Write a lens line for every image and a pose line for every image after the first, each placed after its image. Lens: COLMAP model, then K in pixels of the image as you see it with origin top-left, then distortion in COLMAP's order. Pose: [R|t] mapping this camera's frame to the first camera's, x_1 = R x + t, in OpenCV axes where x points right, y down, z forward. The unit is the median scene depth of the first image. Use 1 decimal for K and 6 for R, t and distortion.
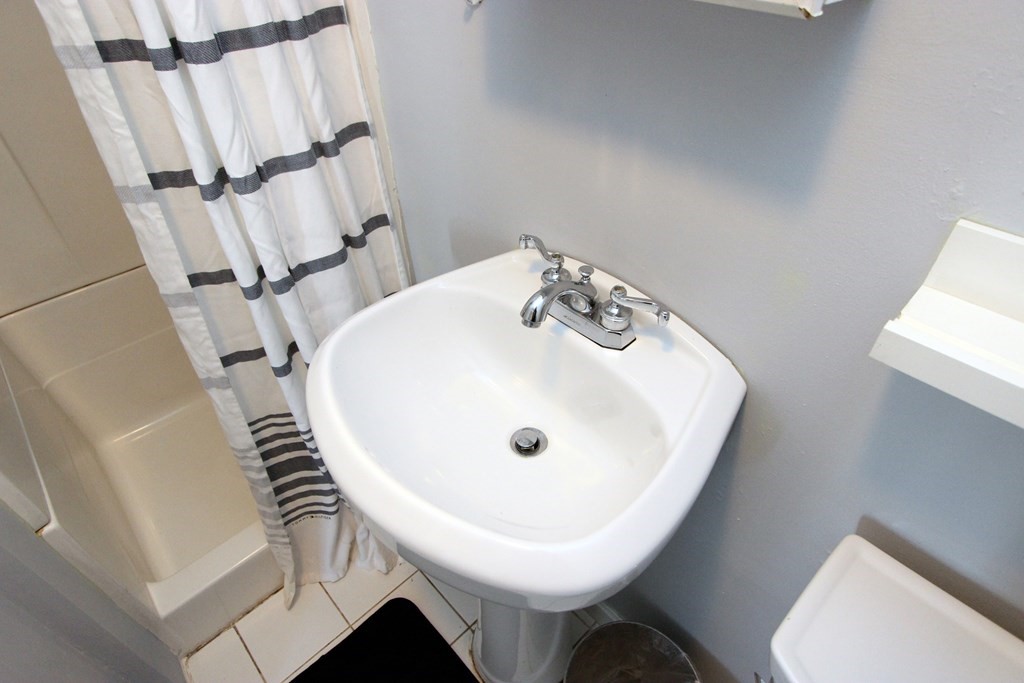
lens RADIAL K [[551.0, 0, 533.2], [0, 551.0, 342.7], [0, 0, 1]] dist [-0.012326, 0.000358]
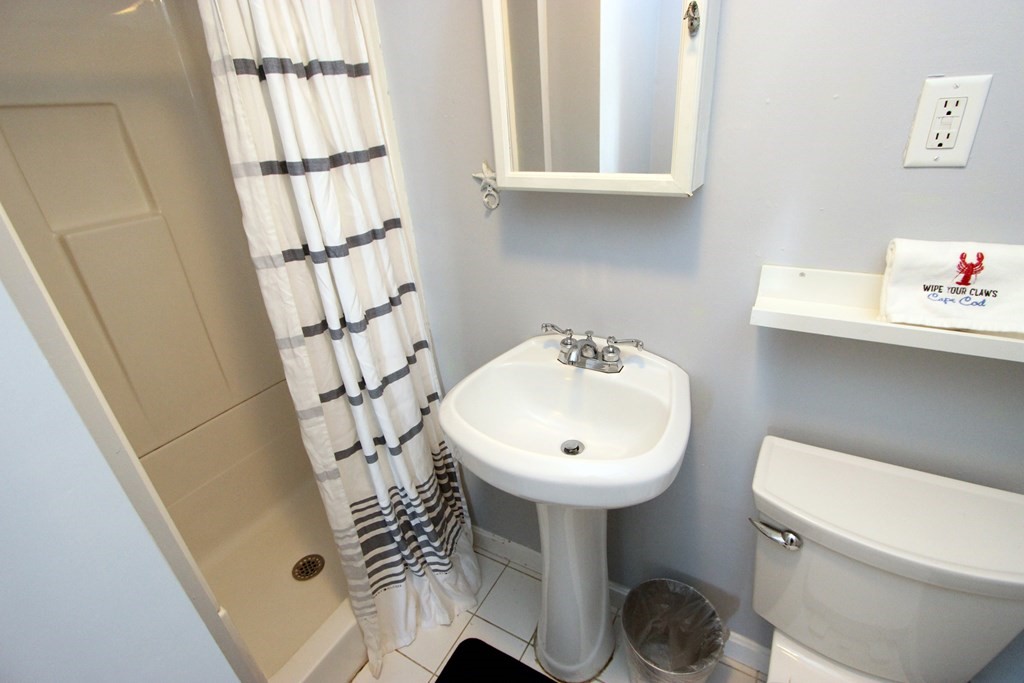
lens RADIAL K [[488.1, 0, 525.2], [0, 488.1, 345.1], [0, 0, 1]] dist [-0.020564, 0.002066]
pose [[0.956959, -0.173782, 0.232443, -0.375552], [0.228398, 0.945098, -0.233719, 0.179383], [-0.179066, 0.276749, 0.944111, -0.349981]]
